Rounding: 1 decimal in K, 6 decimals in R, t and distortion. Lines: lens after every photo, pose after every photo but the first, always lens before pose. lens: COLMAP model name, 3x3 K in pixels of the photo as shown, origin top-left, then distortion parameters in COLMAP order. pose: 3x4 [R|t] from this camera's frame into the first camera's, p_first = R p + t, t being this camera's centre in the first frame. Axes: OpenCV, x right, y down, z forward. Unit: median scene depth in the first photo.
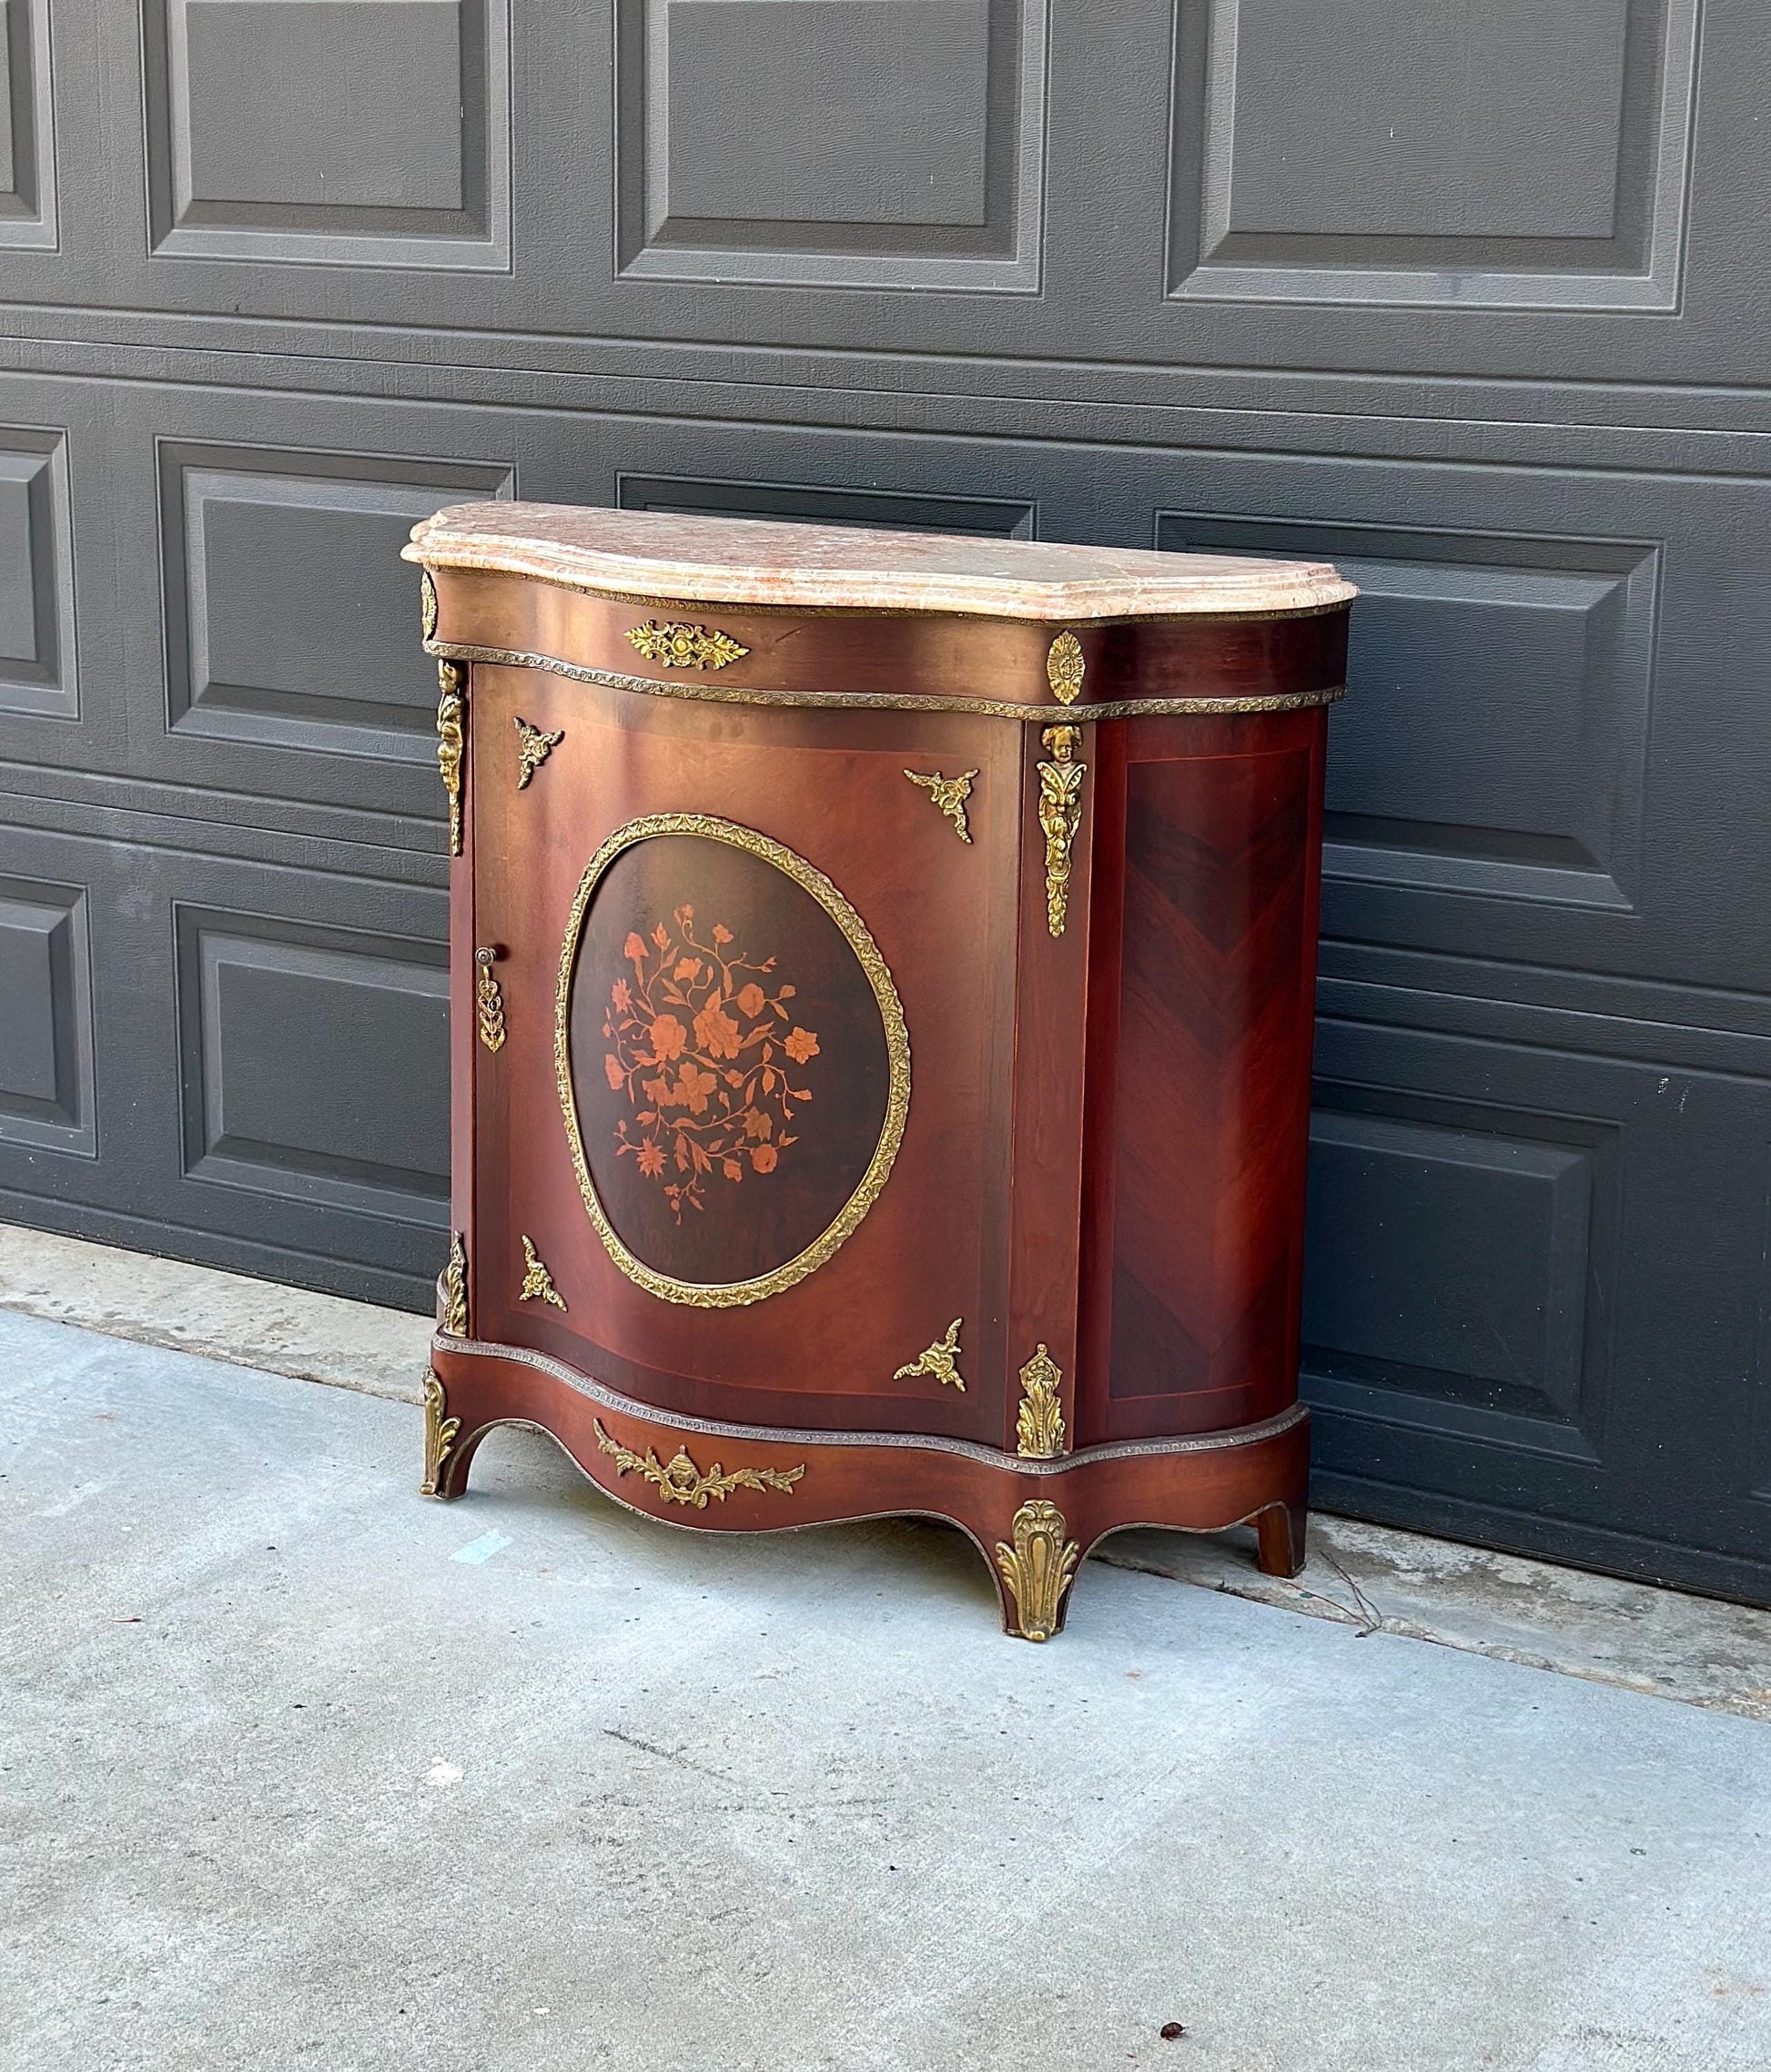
lens RADIAL K [[3617.2, 0, 885.5], [0, 3617.2, 1036.0], [0, 0, 1]] dist [0.140765, -0.061568]
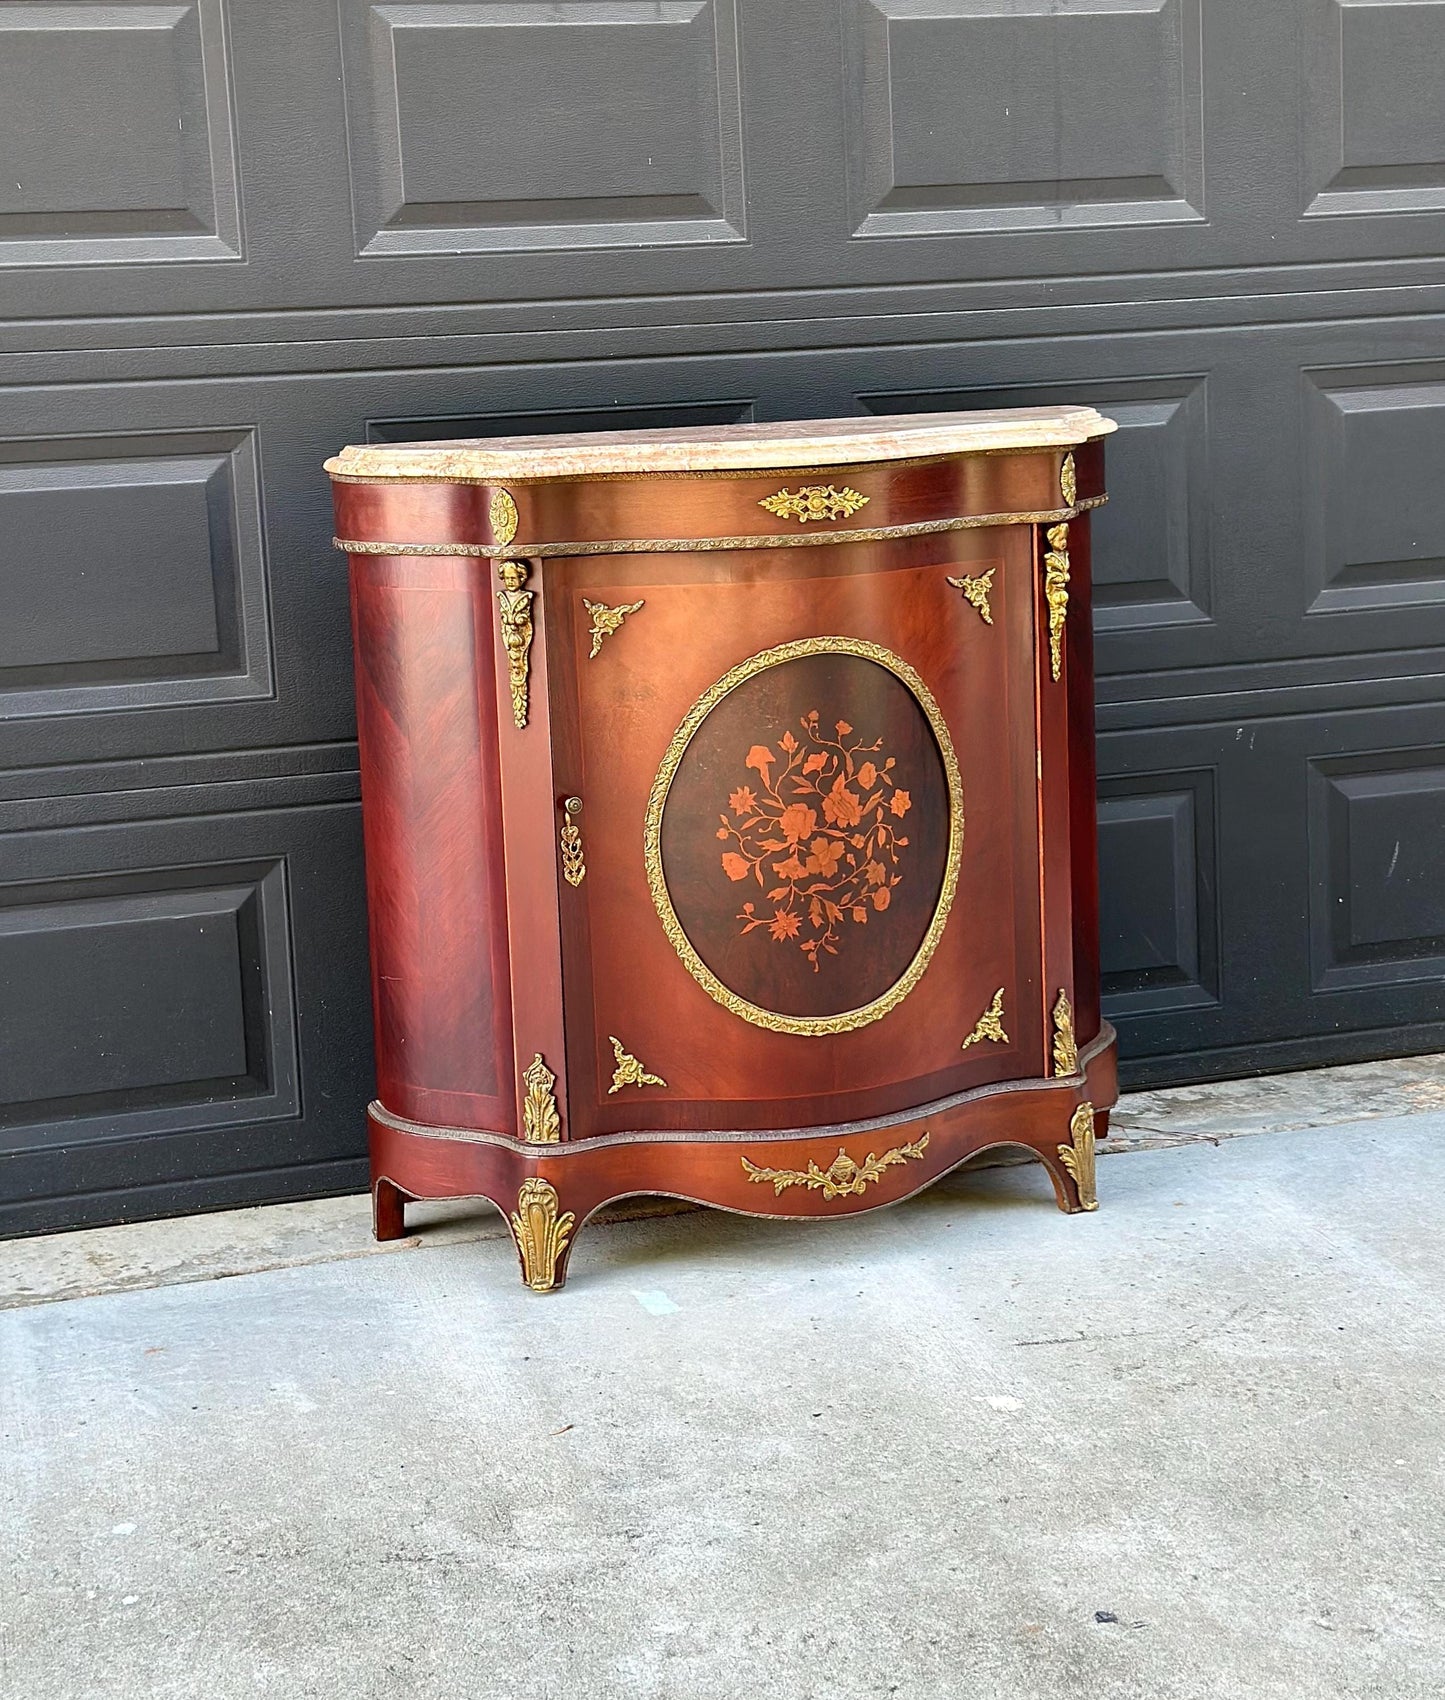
lens RADIAL K [[2937.3, 0, 766.2], [0, 2937.3, 717.8], [0, 0, 1]] dist [0.138554, -0.062662]
pose [[0.669053, -0.156692, 0.726509, -0.796801], [0.225284, 0.974290, 0.002665, -0.039860], [-0.708248, 0.161888, 0.687151, 0.307096]]
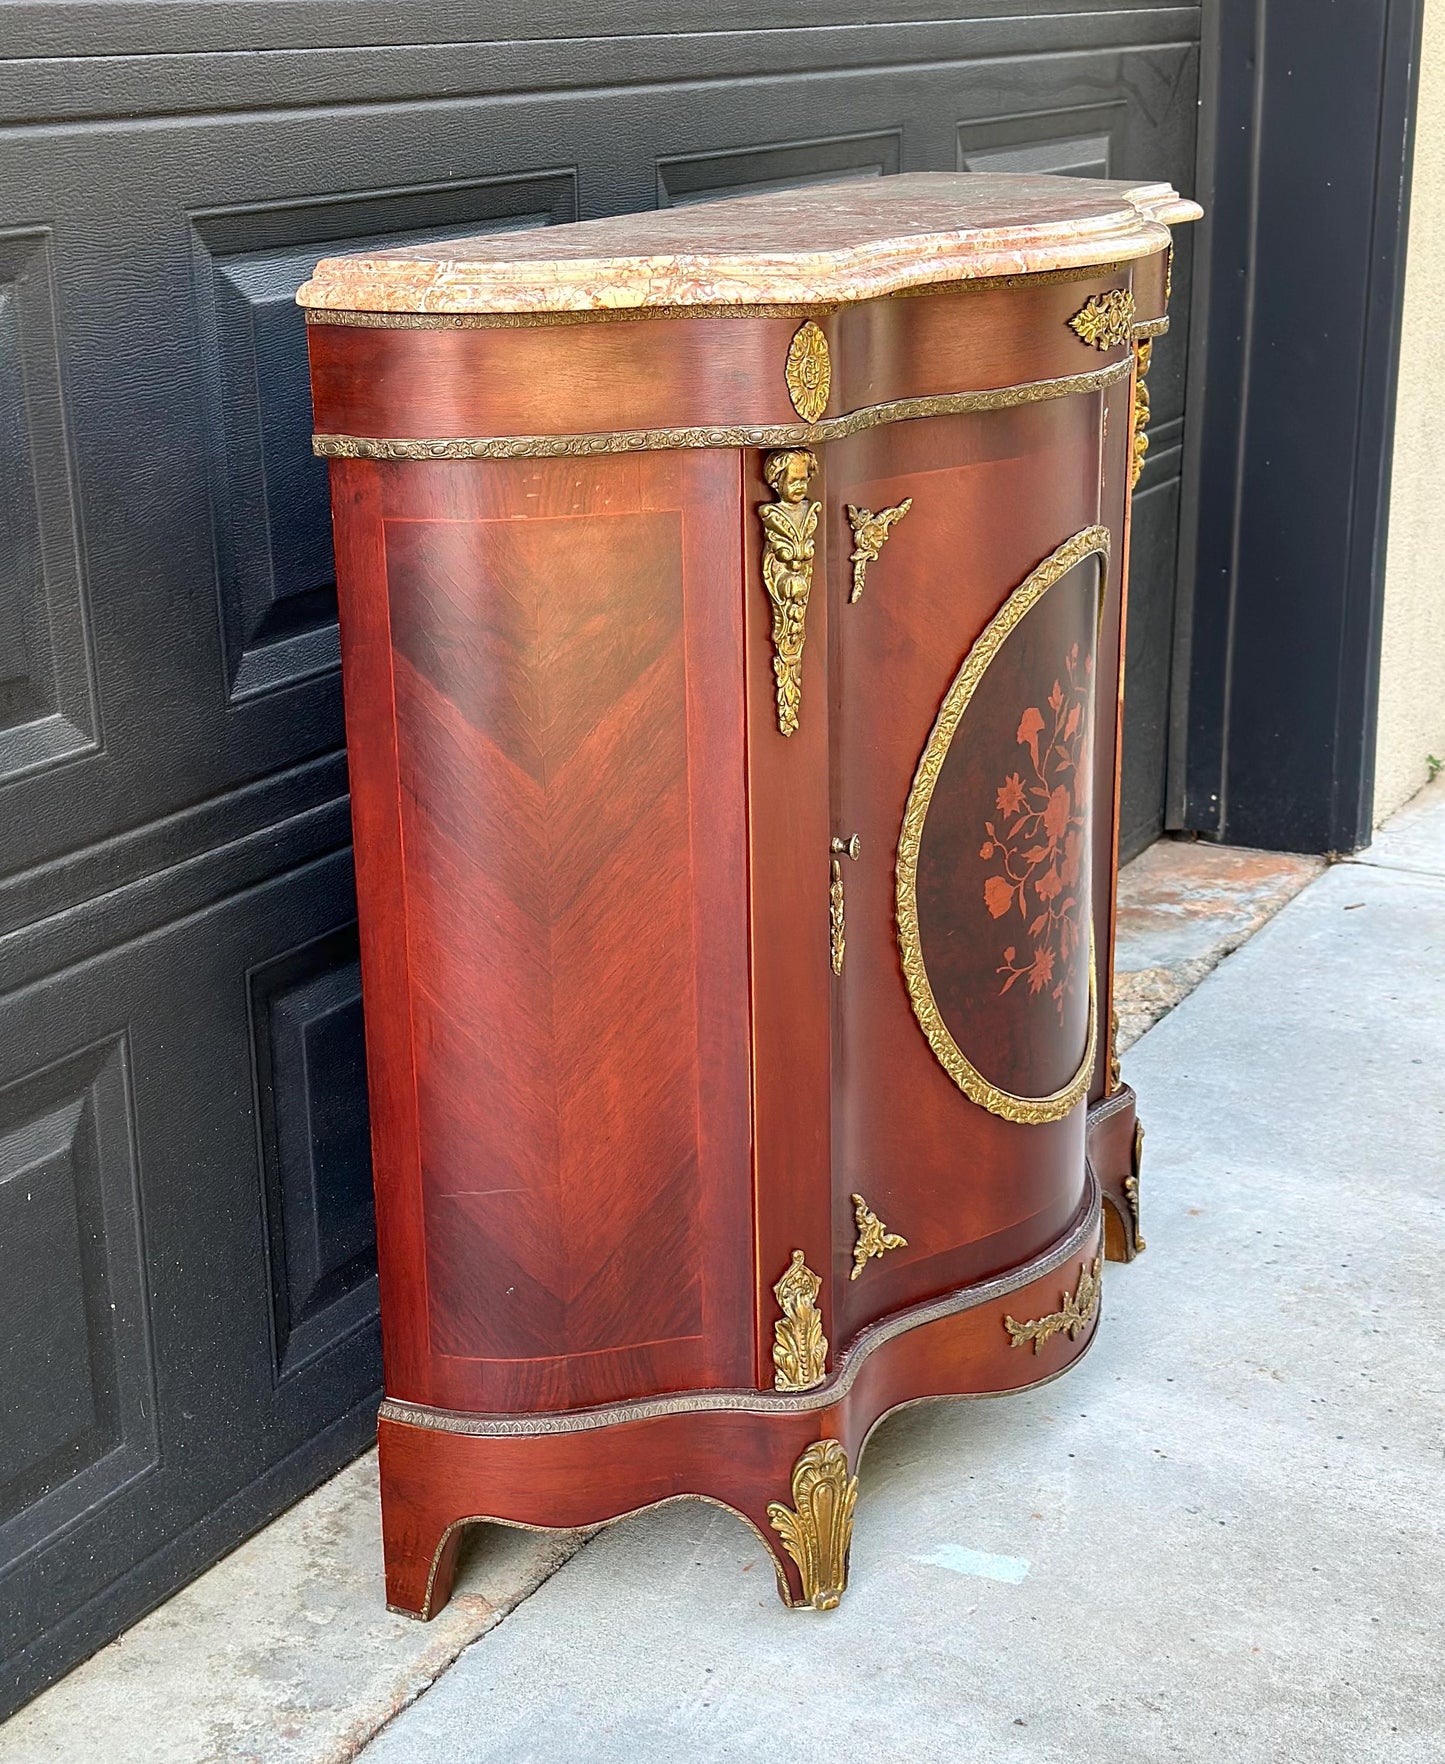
lens RADIAL K [[2830.9, 0, 713.9], [0, 2830.9, 948.8], [0, 0, 1]] dist [0.155016, -0.082429]
pose [[-0.051386, -0.329421, 0.942784, -0.680365], [0.254355, 0.908582, 0.331334, -0.207372], [-0.965745, 0.256827, 0.037101, 1.060123]]
